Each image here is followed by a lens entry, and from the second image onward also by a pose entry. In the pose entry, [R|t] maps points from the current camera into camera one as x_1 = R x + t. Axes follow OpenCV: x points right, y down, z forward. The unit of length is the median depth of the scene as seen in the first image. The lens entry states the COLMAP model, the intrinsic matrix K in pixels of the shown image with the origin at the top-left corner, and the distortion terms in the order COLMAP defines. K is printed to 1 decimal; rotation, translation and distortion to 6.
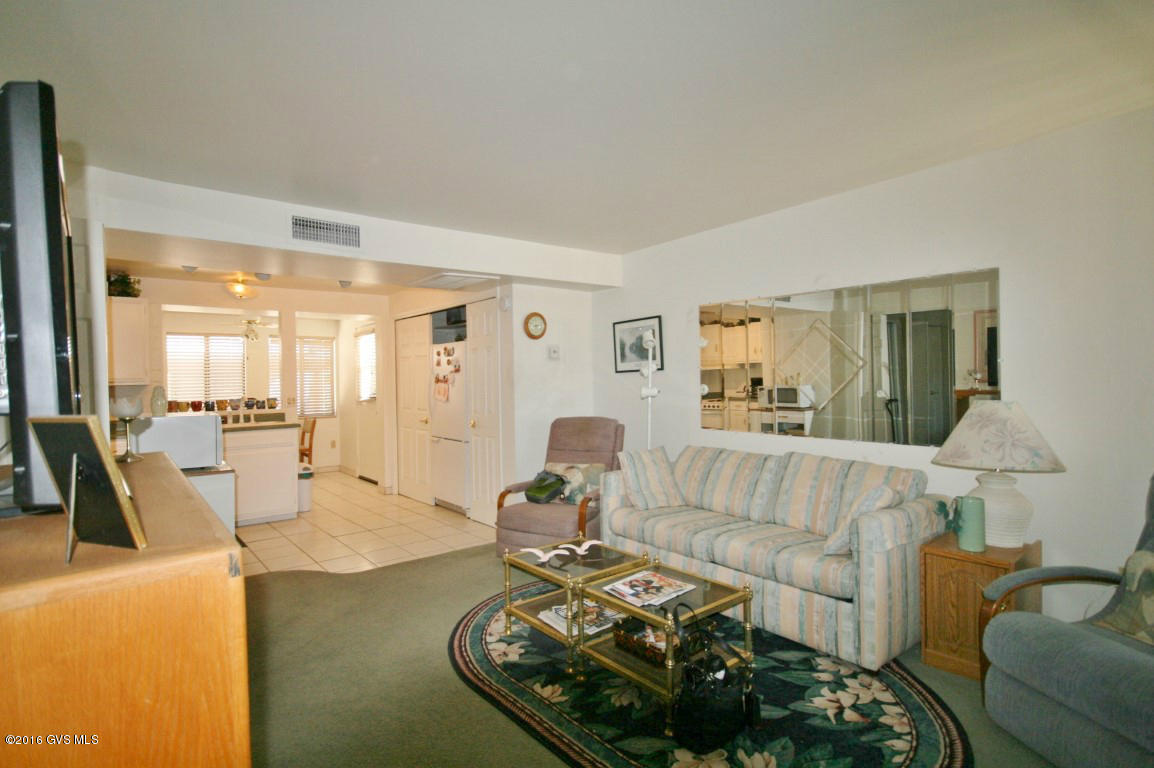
lens RADIAL K [[574.3, 0, 573.1], [0, 574.3, 386.4], [0, 0, 1]] dist [0.002744, 0.000151]
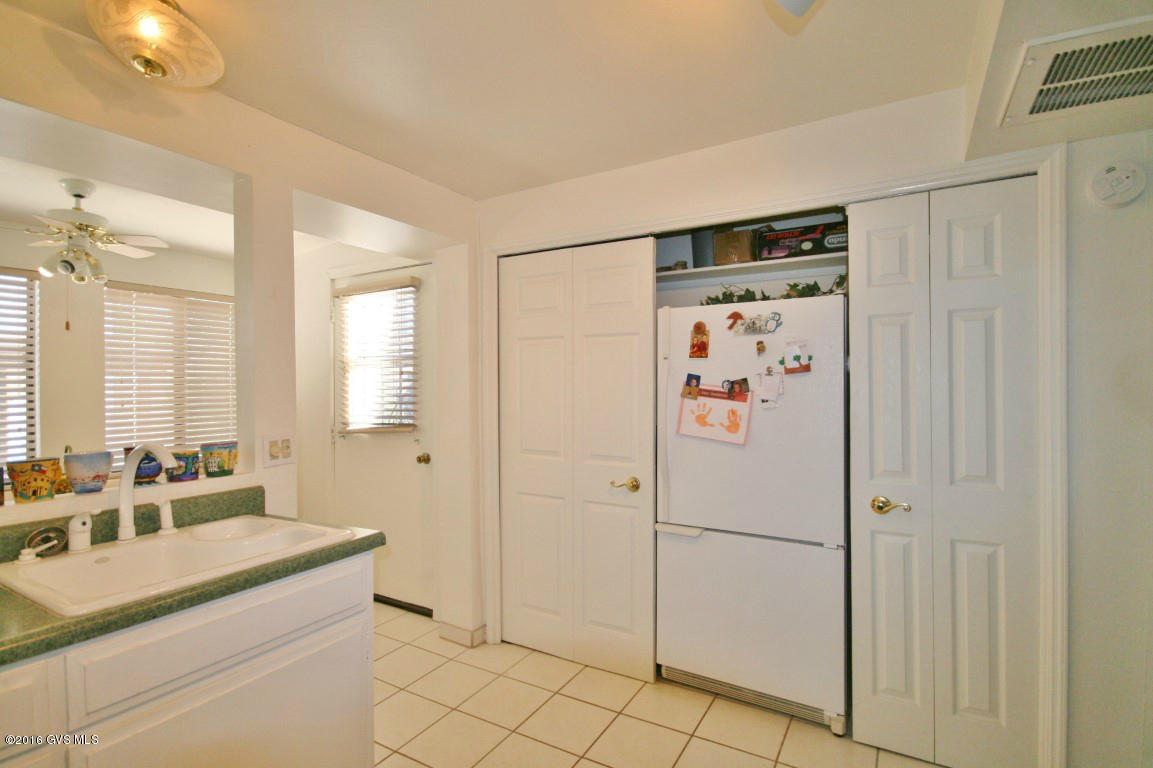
lens RADIAL K [[531.7, 0, 574.6], [0, 531.7, 381.9], [0, 0, 1]] dist [-0.000615, -0.000093]
pose [[0.929464, 0.015029, 0.368606, -0.462781], [-0.006318, 0.999672, -0.024827, -0.007279], [-0.368859, 0.020746, 0.929254, 0.669797]]
